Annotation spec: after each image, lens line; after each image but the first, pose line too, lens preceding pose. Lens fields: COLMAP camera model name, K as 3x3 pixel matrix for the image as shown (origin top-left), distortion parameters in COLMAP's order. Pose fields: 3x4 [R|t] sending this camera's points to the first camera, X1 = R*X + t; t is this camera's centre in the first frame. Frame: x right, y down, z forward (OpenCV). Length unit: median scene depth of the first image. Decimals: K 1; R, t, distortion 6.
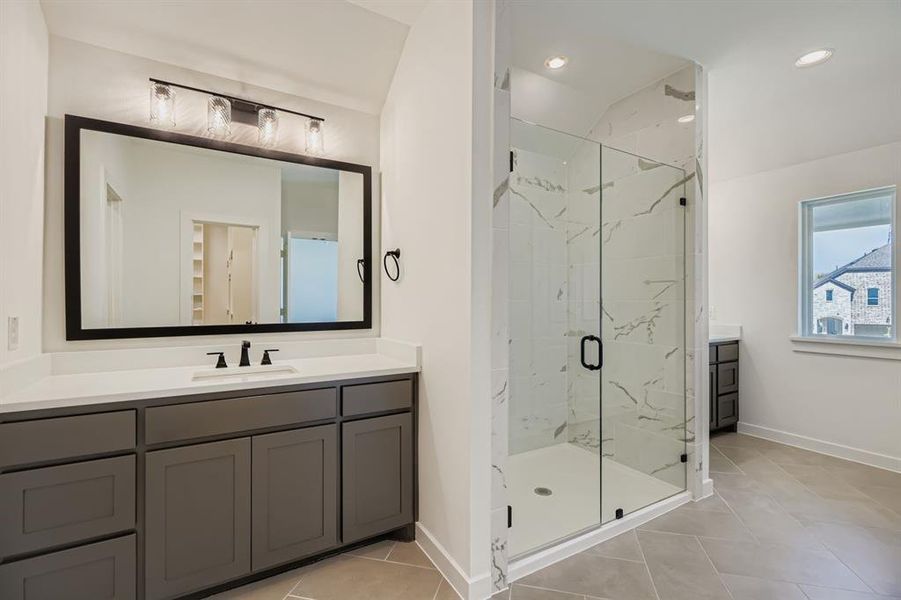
lens RADIAL K [[397.1, 0, 458.6], [0, 397.1, 304.5], [0, 0, 1]] dist [0.002860, -0.001268]
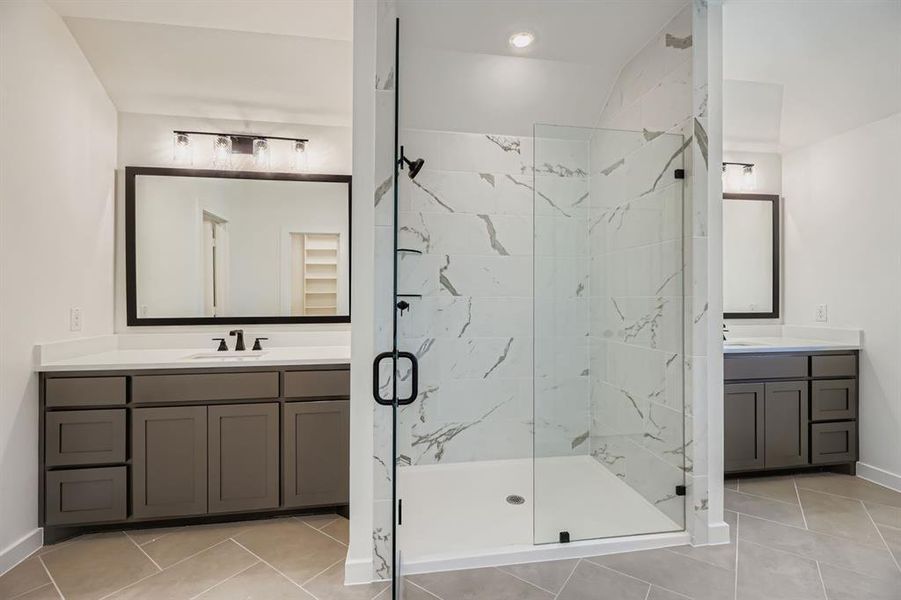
lens RADIAL K [[397.1, 0, 458.0], [0, 397.1, 301.8], [0, 0, 1]] dist [0.002860, -0.001268]
pose [[0.930359, 0.001388, -0.366647, 0.506900], [-0.000869, 0.999998, 0.001580, 0.001199], [0.366649, -0.001151, 0.930359, 0.091036]]
